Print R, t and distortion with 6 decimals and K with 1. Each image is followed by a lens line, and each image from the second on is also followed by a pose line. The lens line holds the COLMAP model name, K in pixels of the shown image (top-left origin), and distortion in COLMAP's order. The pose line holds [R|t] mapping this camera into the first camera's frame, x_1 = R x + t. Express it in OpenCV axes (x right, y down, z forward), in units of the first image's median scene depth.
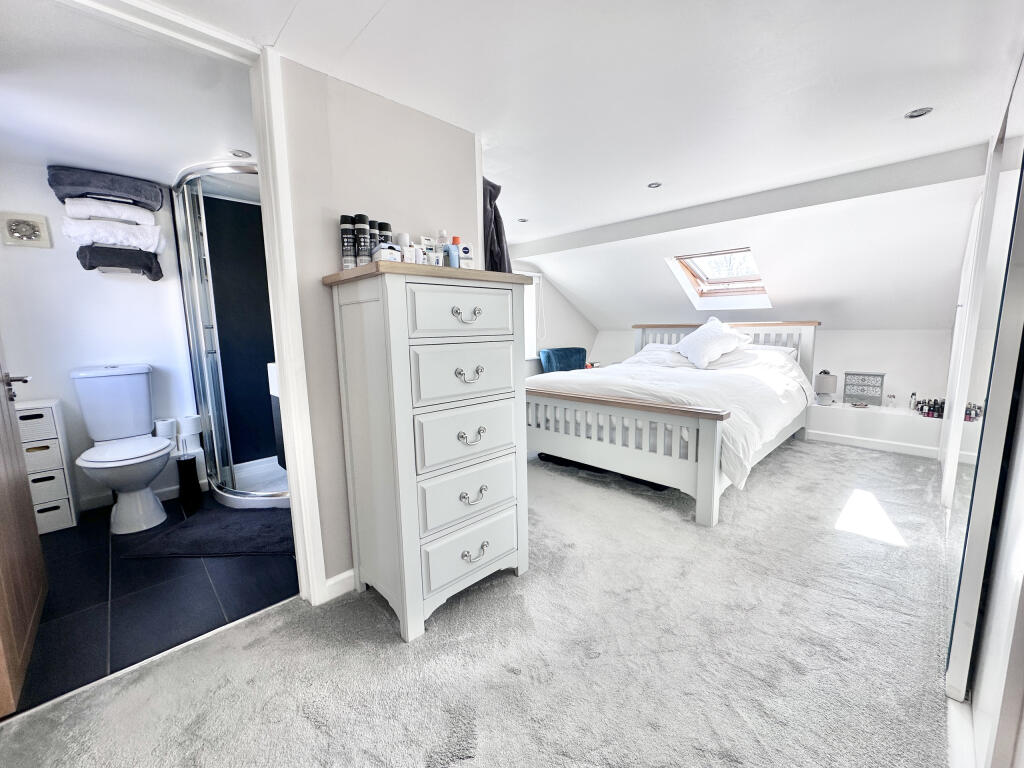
lens RADIAL K [[410.6, 0, 514.4], [0, 410.6, 384.6], [0, 0, 1]] dist [-0.002605, 0.000809]
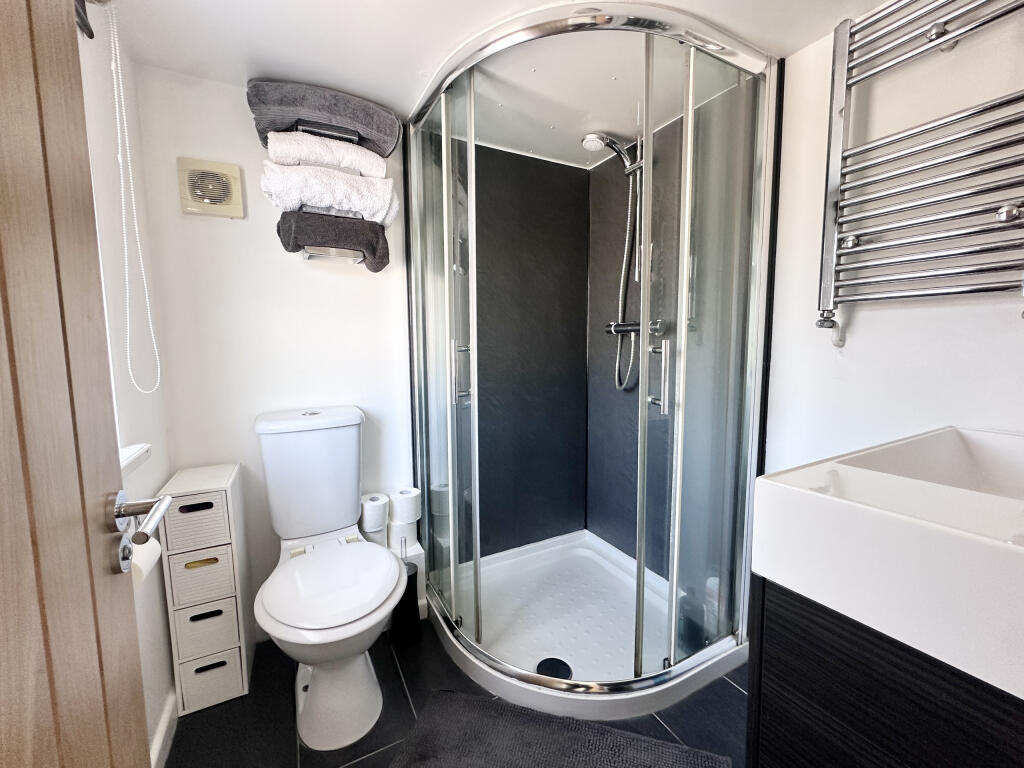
lens RADIAL K [[410.6, 0, 508.7], [0, 410.6, 382.4], [0, 0, 1]] dist [-0.002605, 0.000809]
pose [[0.965134, 0.023039, -0.260741, -0.565305], [-0.036372, 0.998259, -0.046425, -0.072546], [0.259218, 0.054289, 0.964292, 0.508231]]
